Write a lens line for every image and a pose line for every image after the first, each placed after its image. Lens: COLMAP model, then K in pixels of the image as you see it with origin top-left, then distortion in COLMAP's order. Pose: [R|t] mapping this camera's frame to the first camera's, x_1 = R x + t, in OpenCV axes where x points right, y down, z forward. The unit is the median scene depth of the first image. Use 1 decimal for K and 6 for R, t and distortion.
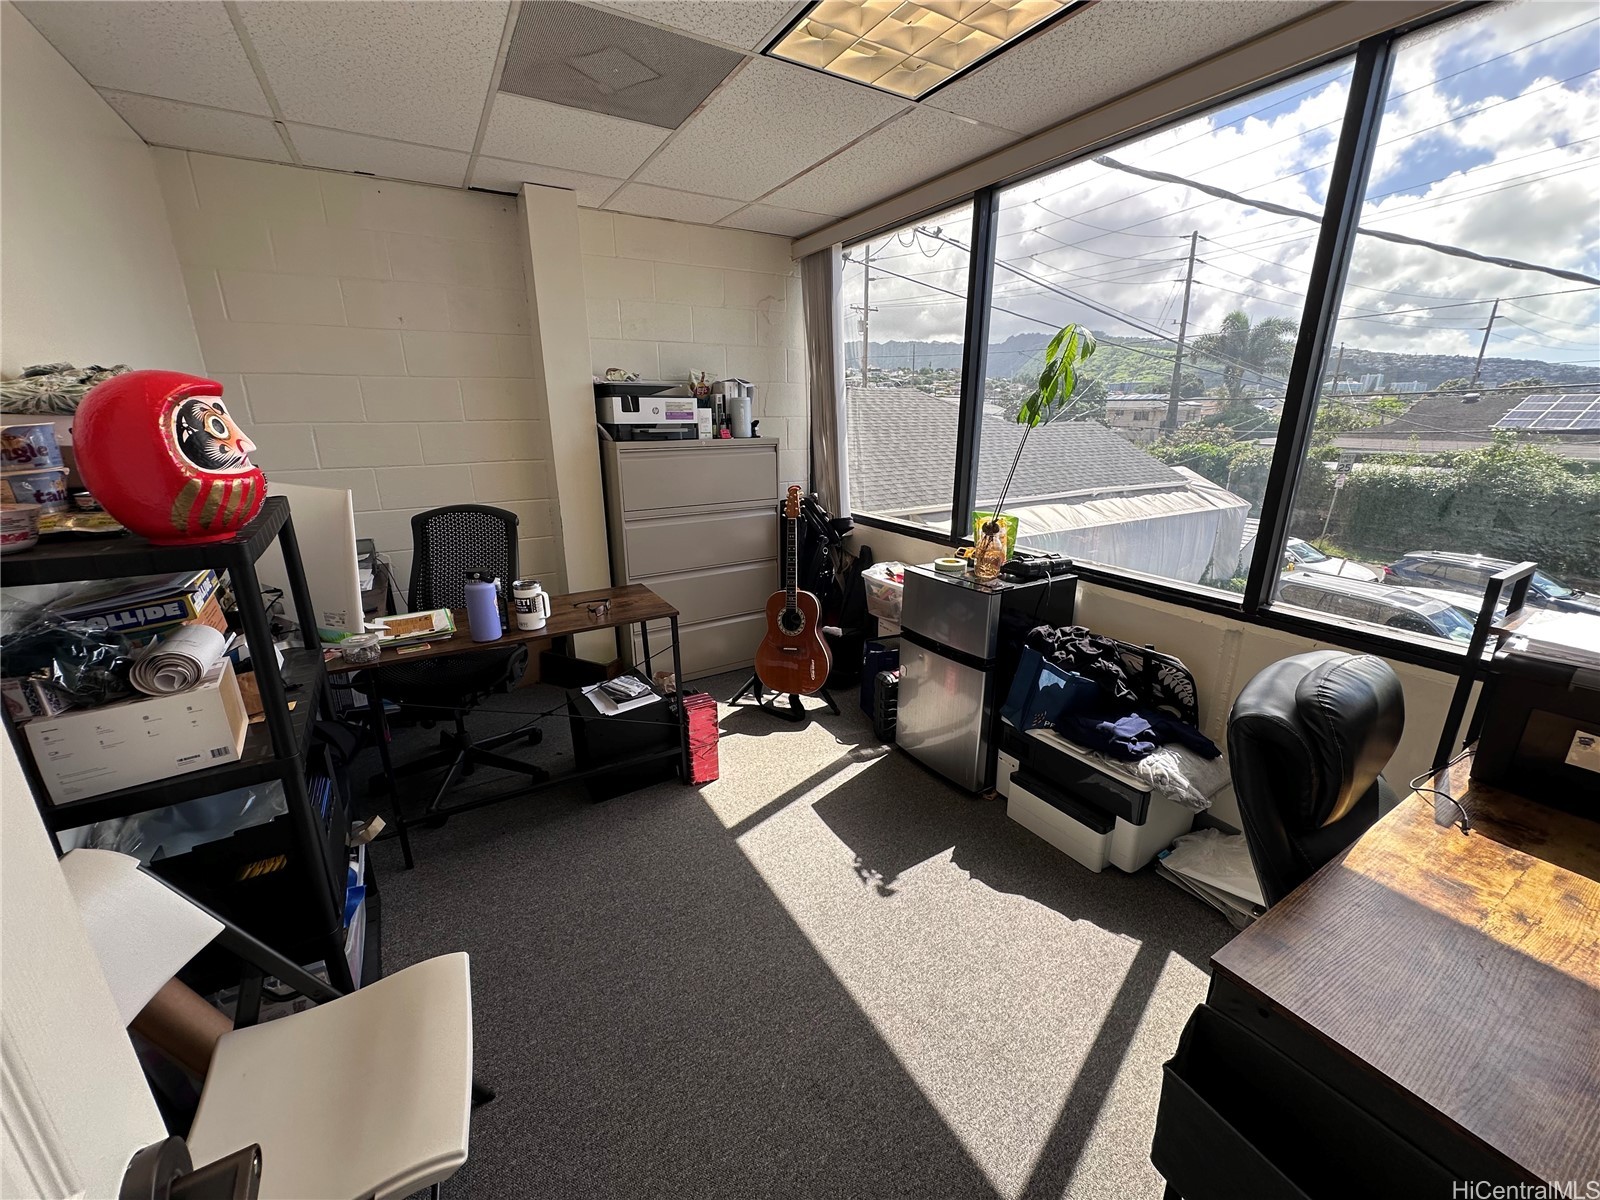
lens RADIAL K [[637.4, 0, 795.2], [0, 637.4, 604.2], [0, 0, 1]] dist [0.009852, 0.000164]
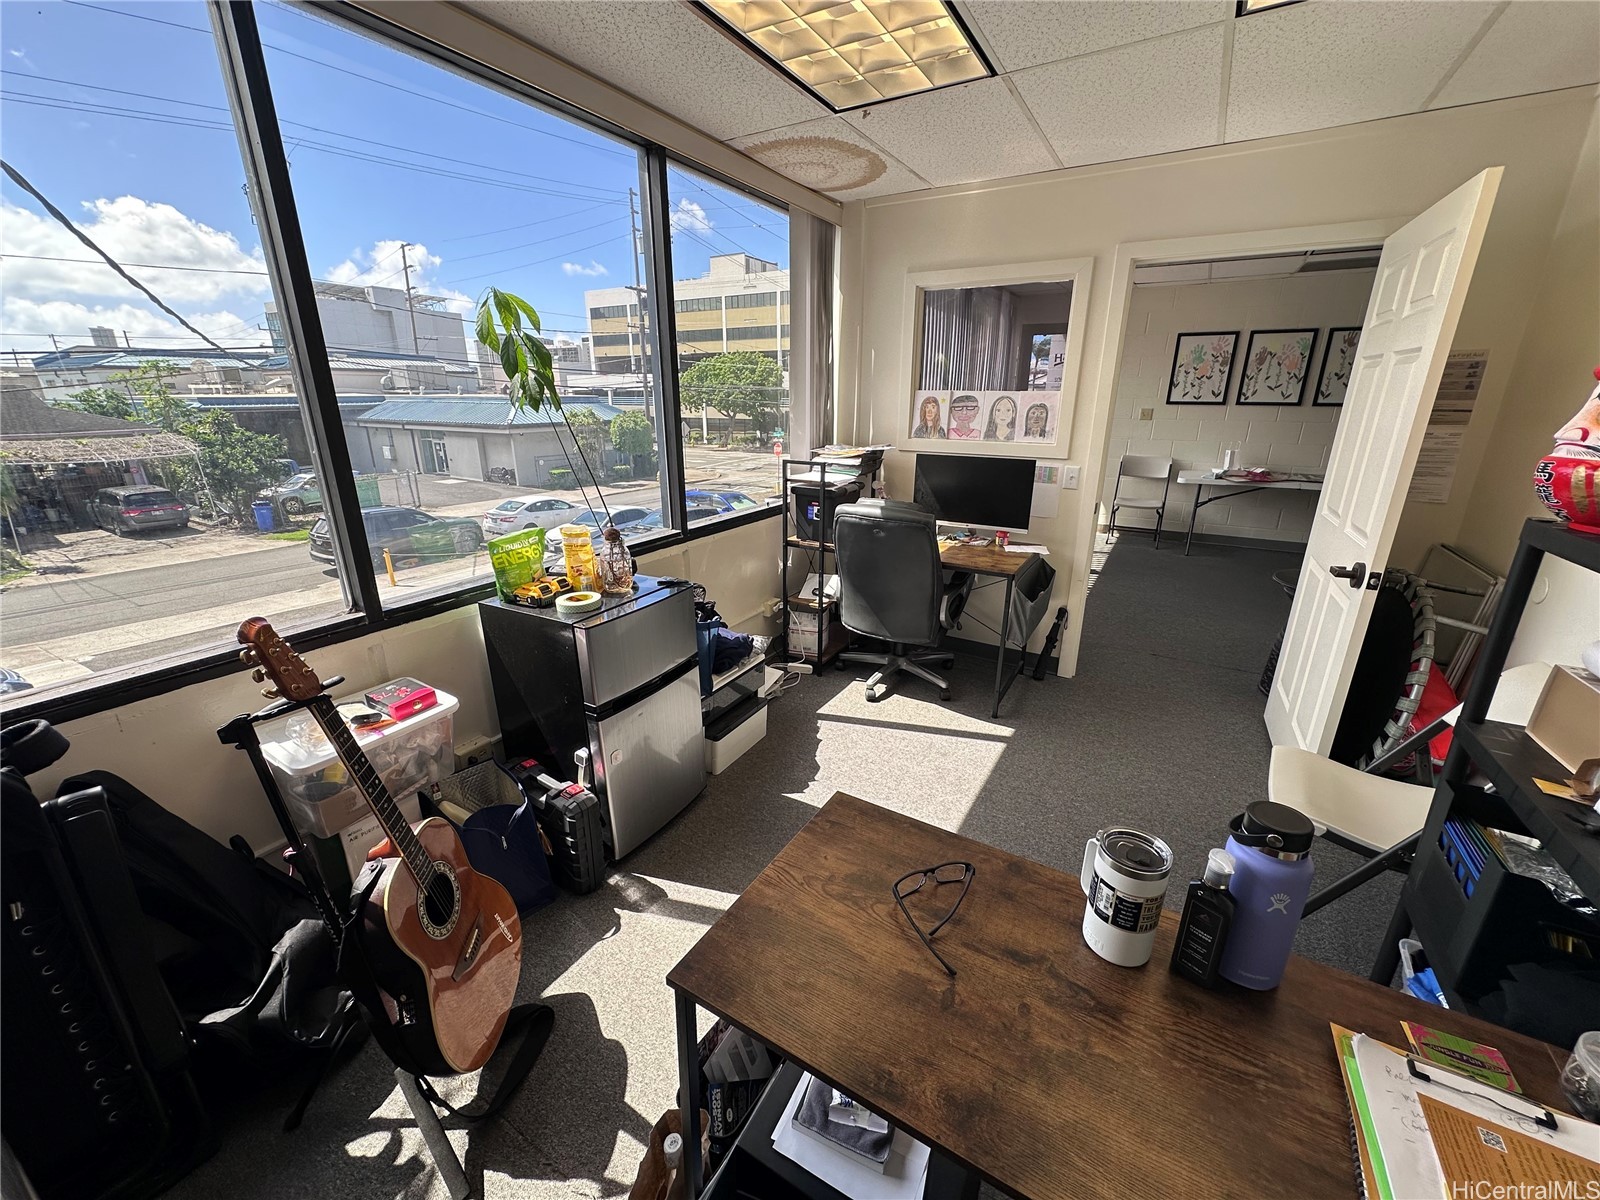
lens RADIAL K [[637.4, 0, 793.5], [0, 637.4, 597.2], [0, 0, 1]] dist [0.009852, 0.000164]
pose [[-0.488695, -0.260290, 0.832722, -0.475951], [0.251764, 0.871782, 0.420251, -0.304249], [-0.835340, 0.415024, -0.360504, 0.980720]]
